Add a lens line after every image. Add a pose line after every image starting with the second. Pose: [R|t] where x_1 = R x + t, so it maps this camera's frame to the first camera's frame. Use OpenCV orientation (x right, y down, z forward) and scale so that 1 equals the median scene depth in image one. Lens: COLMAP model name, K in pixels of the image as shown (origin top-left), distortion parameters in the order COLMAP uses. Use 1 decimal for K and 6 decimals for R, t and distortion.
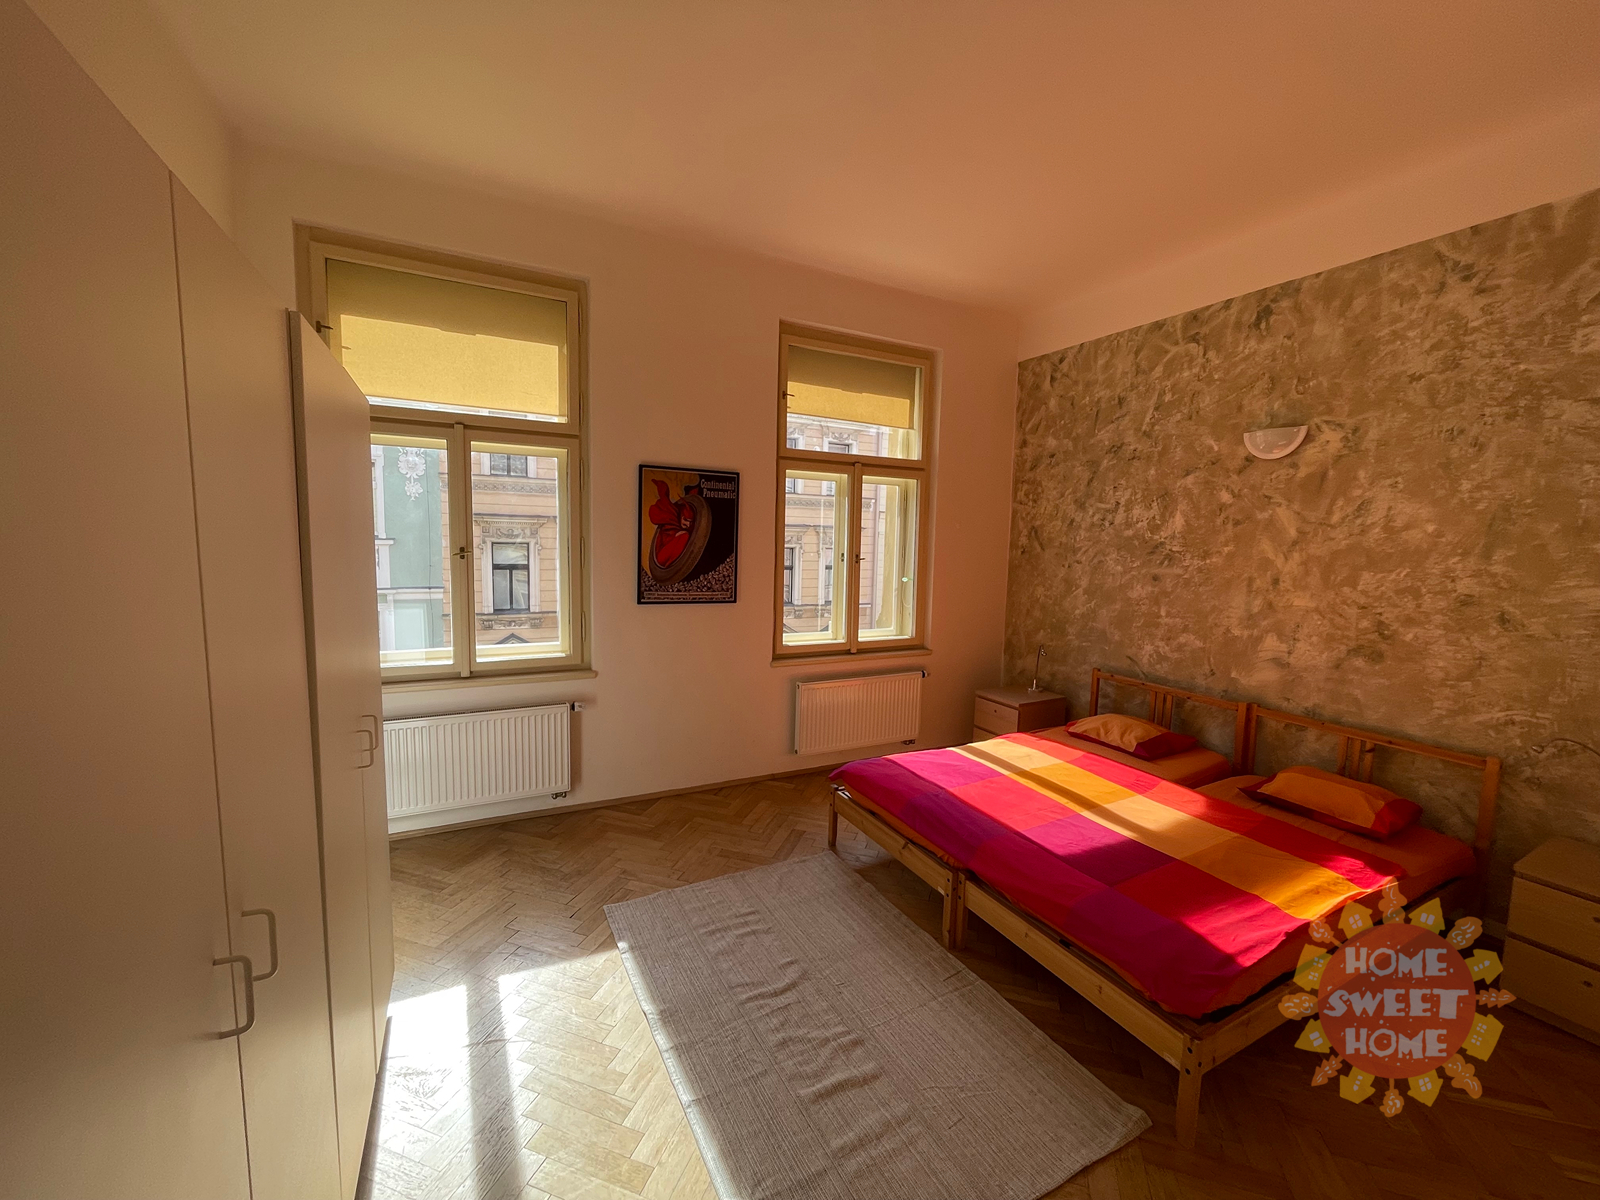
lens RADIAL K [[644.2, 0, 803.3], [0, 644.2, 599.0], [0, 0, 1]] dist [-0.003201, -0.000783]
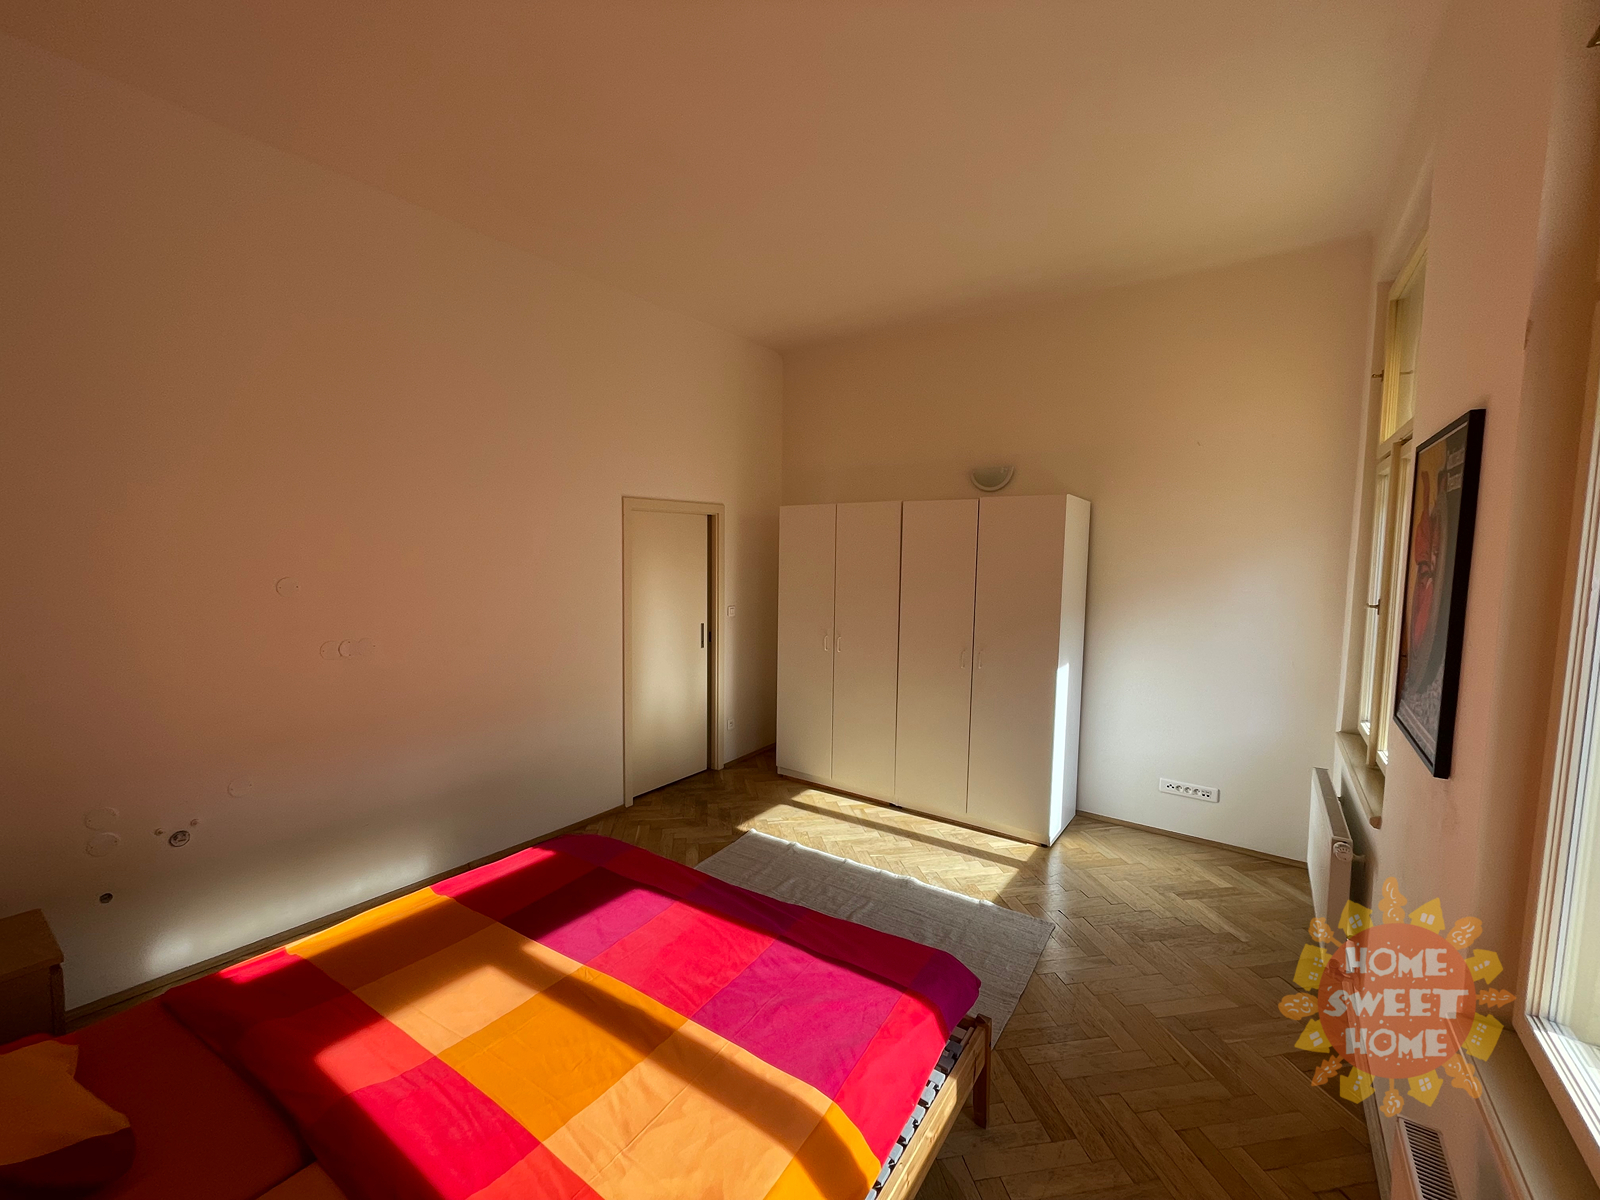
lens RADIAL K [[644.2, 0, 803.3], [0, 644.2, 599.0], [0, 0, 1]] dist [-0.003201, -0.000783]
pose [[-0.889480, -0.006299, -0.456930, 0.436208], [-0.082011, 0.985871, 0.146057, -0.134171], [0.449554, 0.167388, -0.877429, 1.328204]]
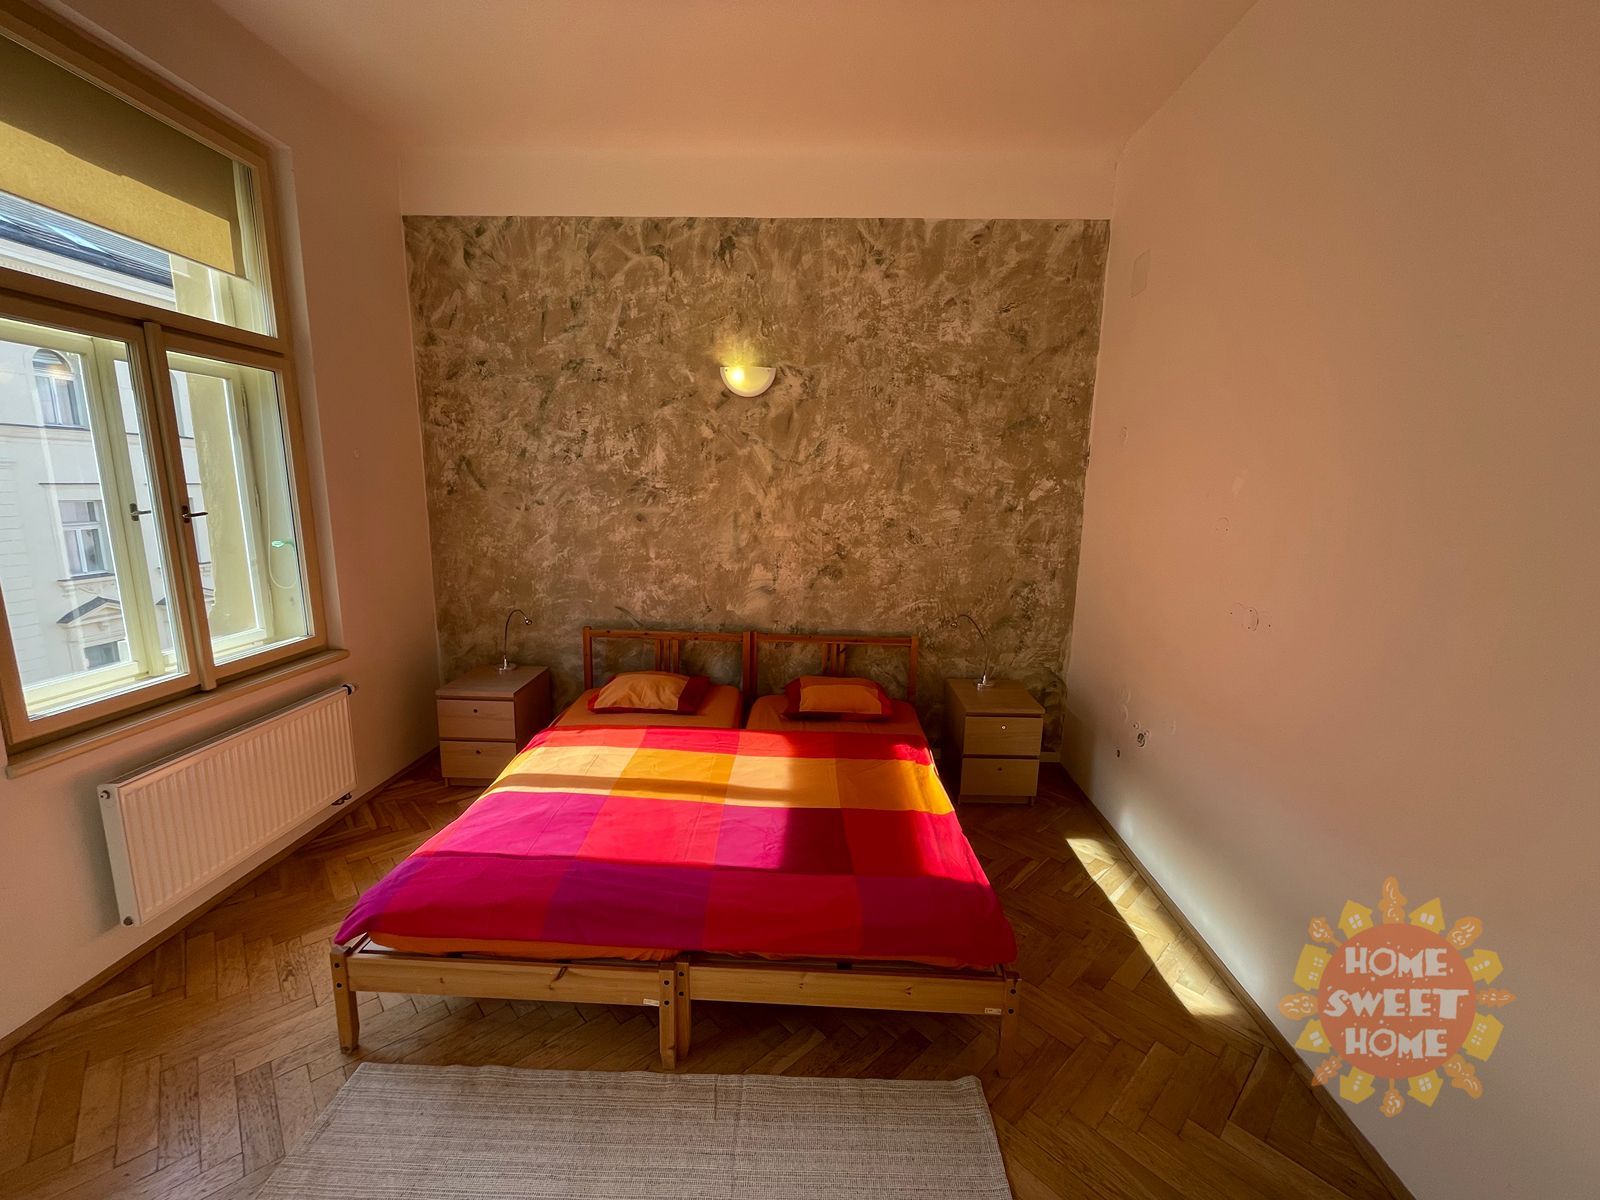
lens RADIAL K [[644.2, 0, 803.3], [0, 644.2, 599.0], [0, 0, 1]] dist [-0.003201, -0.000783]
pose [[0.490684, -0.168101, 0.854969, -0.165123], [0.076296, 0.985734, 0.150024, -0.044718], [-0.867991, -0.008384, 0.496509, 0.398030]]
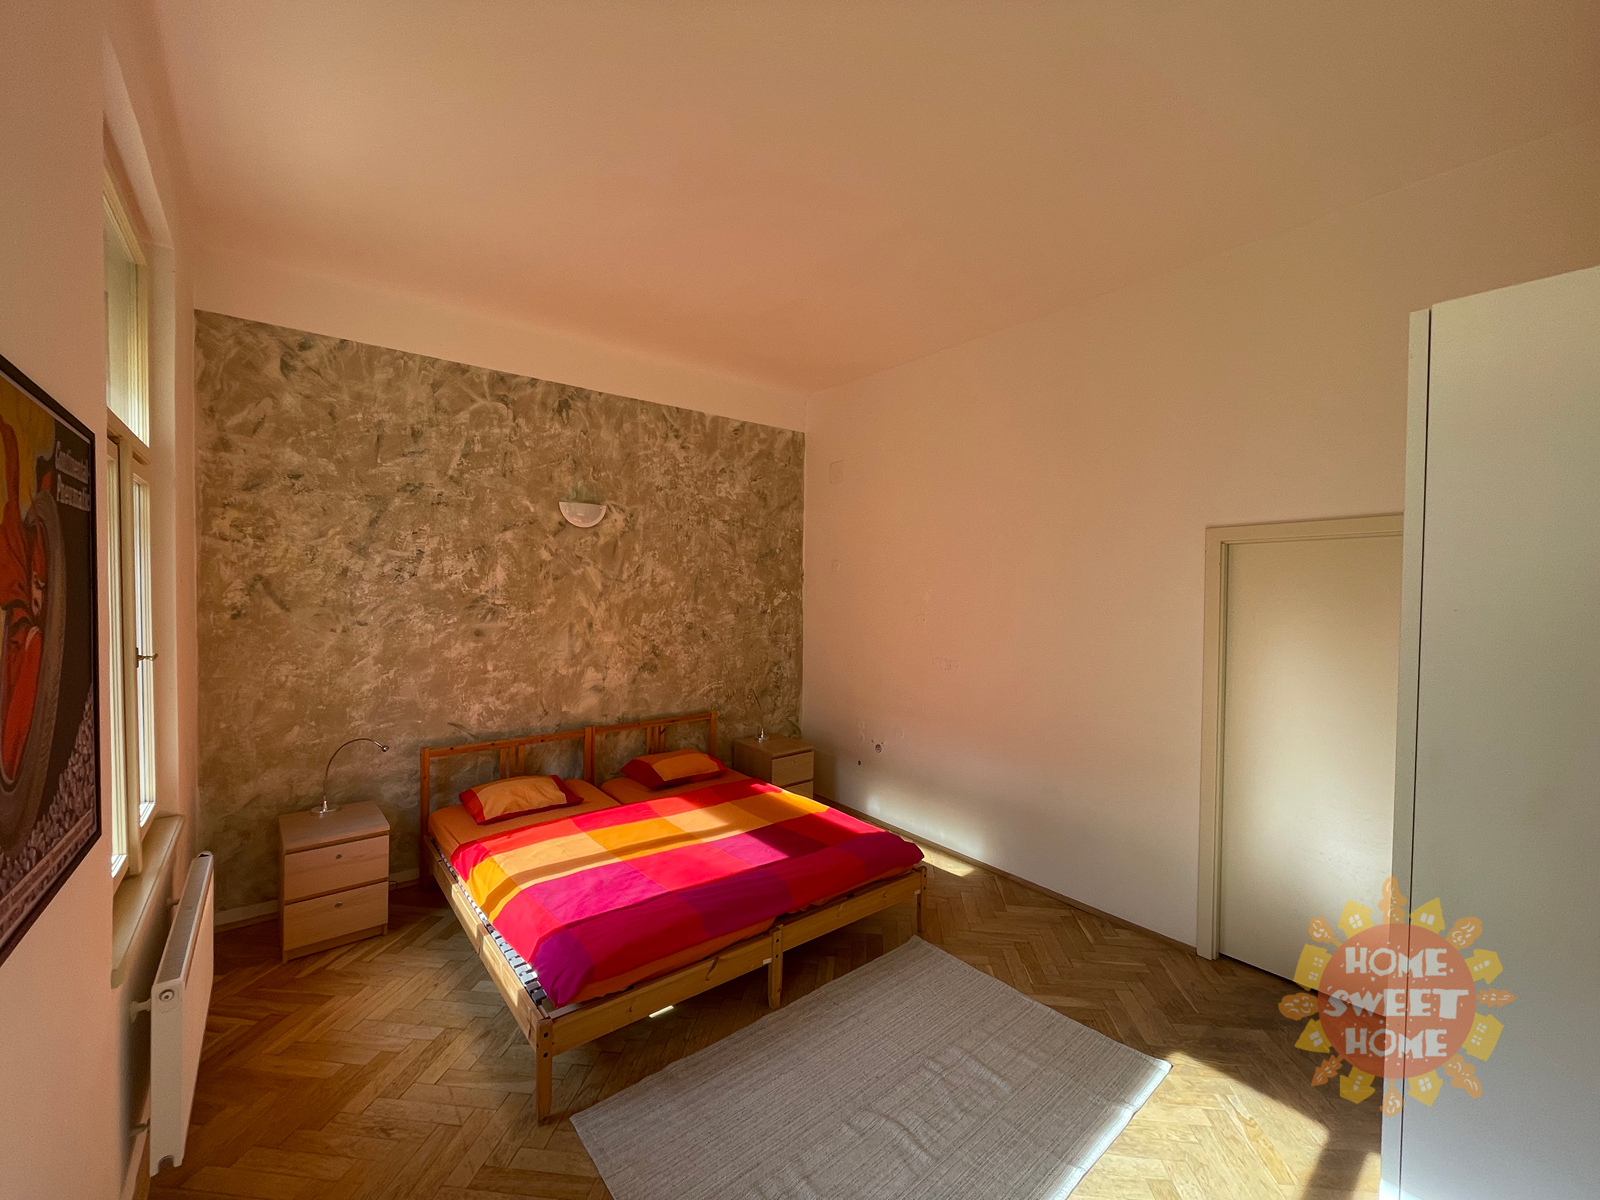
lens RADIAL K [[644.2, 0, 803.3], [0, 644.2, 599.0], [0, 0, 1]] dist [-0.003201, -0.000783]
pose [[-0.202404, -0.044565, 0.978288, -0.564581], [0.078299, 0.995029, 0.061527, -0.121248], [-0.976167, 0.089052, -0.197909, 0.829457]]
